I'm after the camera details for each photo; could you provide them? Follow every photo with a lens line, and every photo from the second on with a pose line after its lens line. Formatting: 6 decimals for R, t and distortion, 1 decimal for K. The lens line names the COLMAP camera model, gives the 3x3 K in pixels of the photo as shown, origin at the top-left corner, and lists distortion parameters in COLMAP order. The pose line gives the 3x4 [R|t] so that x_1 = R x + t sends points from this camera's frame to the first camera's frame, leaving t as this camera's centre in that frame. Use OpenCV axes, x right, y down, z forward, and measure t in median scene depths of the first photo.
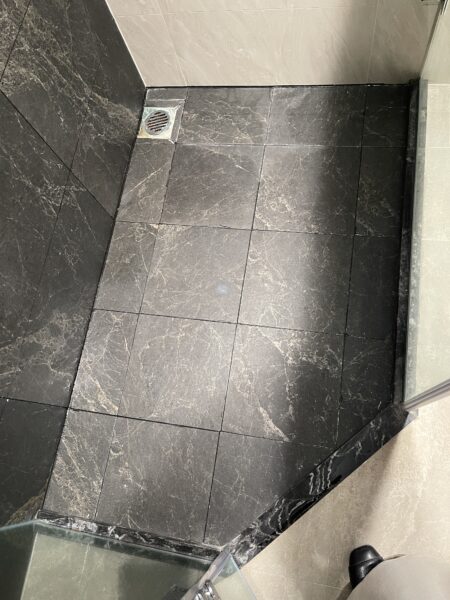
lens RADIAL K [[461.5, 0, 224.1], [0, 461.5, 300.0], [0, 0, 1]] dist [-0.001463, -0.010933]
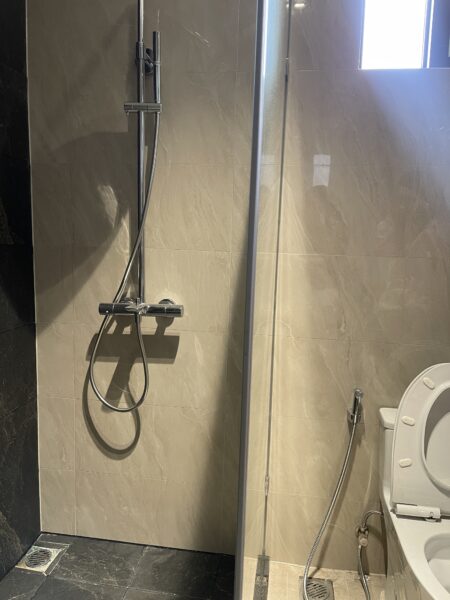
lens RADIAL K [[461.5, 0, 224.6], [0, 461.5, 300.4], [0, 0, 1]] dist [-0.001463, -0.010933]
pose [[0.977342, 0.205836, 0.049330, 0.115705], [-0.047732, 0.441383, -0.896048, 0.327386], [-0.206213, 0.873391, 0.441208, -0.132634]]
